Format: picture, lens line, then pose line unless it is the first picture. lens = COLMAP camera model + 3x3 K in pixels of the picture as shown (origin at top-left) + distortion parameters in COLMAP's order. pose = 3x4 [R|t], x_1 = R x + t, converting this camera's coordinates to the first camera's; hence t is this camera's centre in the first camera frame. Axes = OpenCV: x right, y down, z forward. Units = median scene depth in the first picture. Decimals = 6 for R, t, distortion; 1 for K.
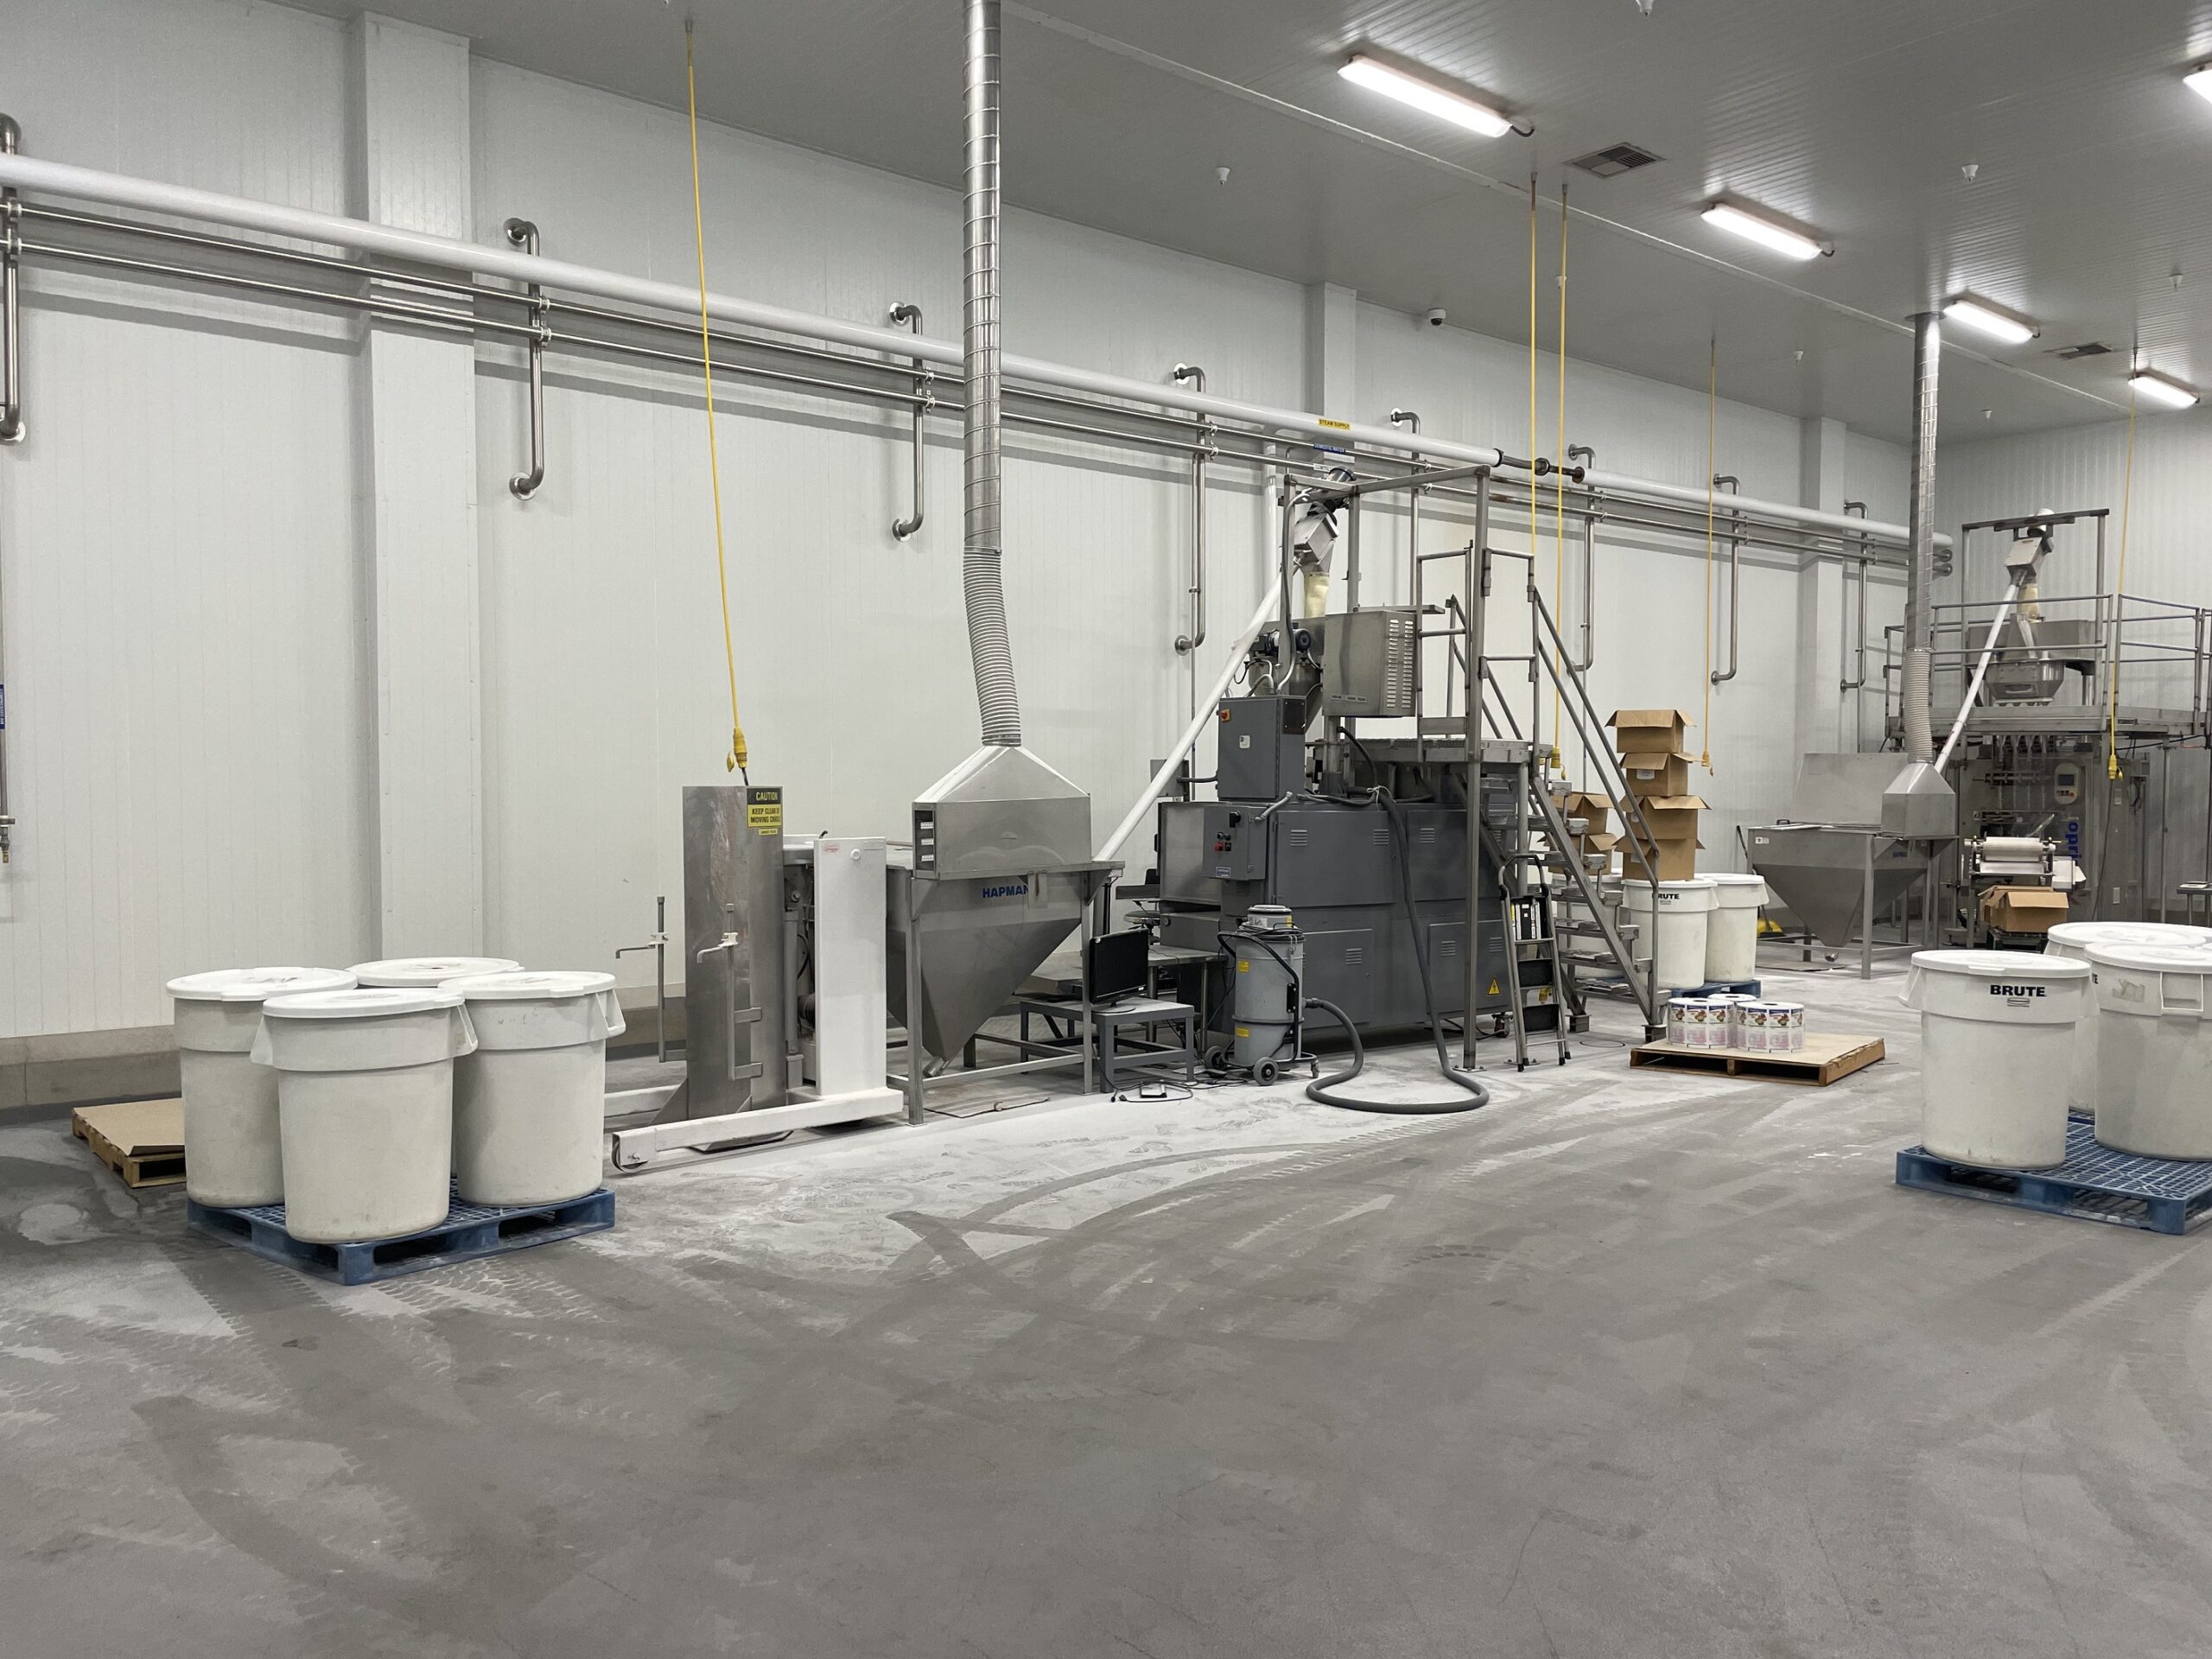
lens RADIAL K [[1648.7, 0, 1103.7], [0, 1648.7, 835.6], [0, 0, 1]] dist [0.055631, -0.066116]
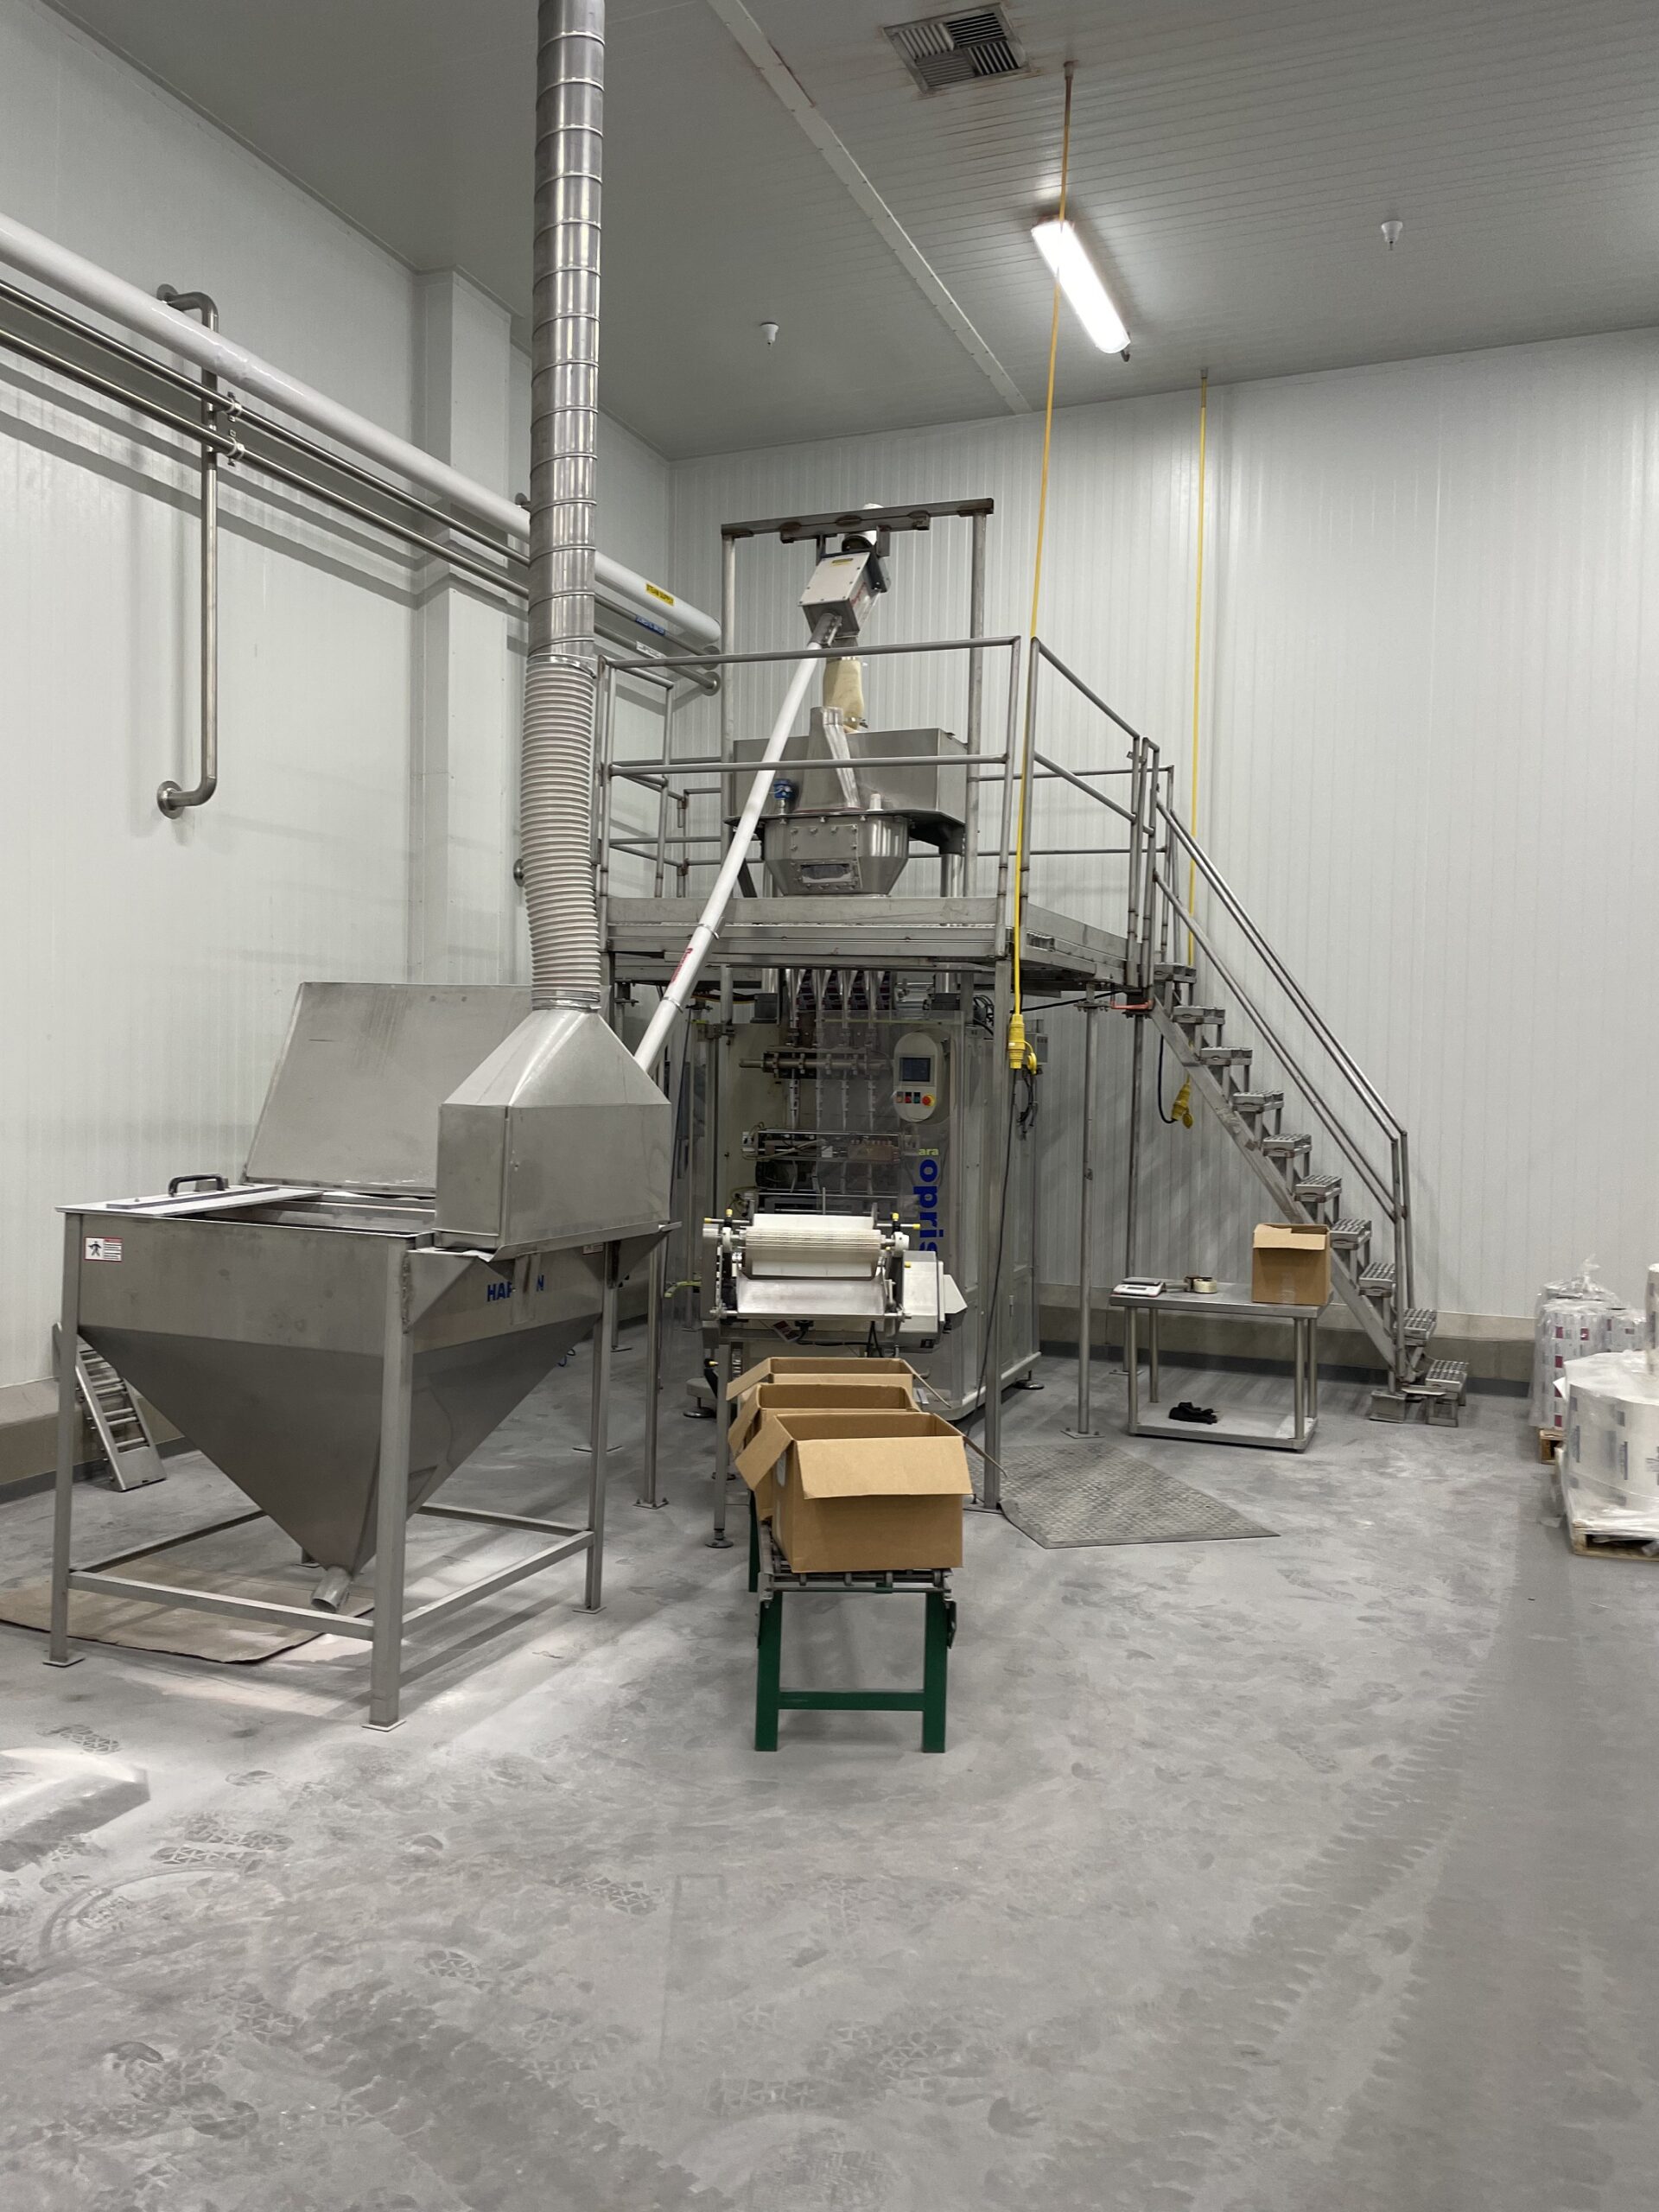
lens RADIAL K [[1648.7, 0, 831.6], [0, 1648.7, 1105.0], [0, 0, 1]] dist [0.055631, -0.066116]
pose [[0.873391, 0.005880, 0.486984, 0.328510], [-0.002723, 0.999970, -0.007190, -0.019735], [-0.487012, 0.004954, 0.873381, 0.601270]]
